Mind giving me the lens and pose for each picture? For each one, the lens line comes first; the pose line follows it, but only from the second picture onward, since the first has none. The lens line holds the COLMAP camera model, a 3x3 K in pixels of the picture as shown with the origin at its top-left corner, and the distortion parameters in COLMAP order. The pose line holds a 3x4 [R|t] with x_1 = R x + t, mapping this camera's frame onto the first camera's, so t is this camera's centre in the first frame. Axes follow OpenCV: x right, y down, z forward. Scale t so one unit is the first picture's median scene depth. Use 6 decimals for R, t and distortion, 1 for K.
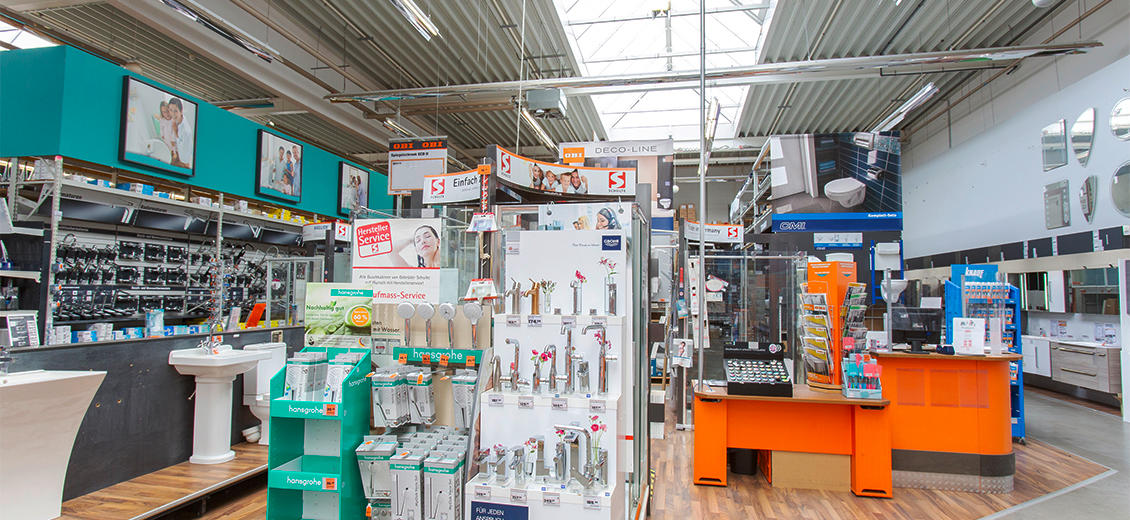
lens RADIAL K [[565.0, 0, 563.8], [0, 565.0, 261.2], [0, 0, 1]] dist [-0.016719, 0.000438]
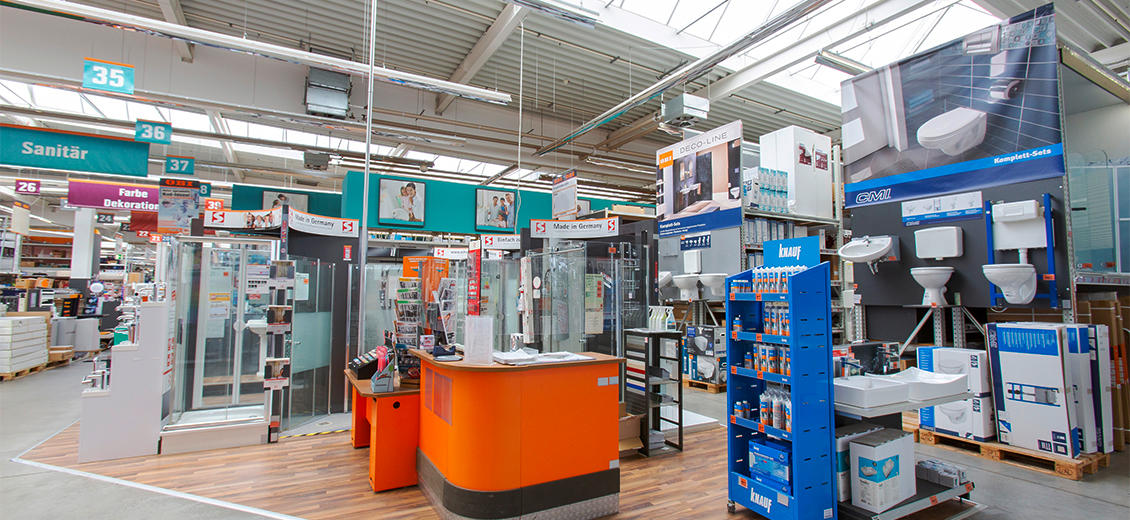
lens RADIAL K [[495.0, 0, 564.2], [0, 495.0, 260.9], [0, 0, 1]] dist [0.001419, 0.000150]
pose [[0.650788, -0.057755, -0.757060, 0.638076], [0.046597, 0.998261, -0.036100, 0.025039], [0.757828, -0.011784, 0.652348, 0.289987]]
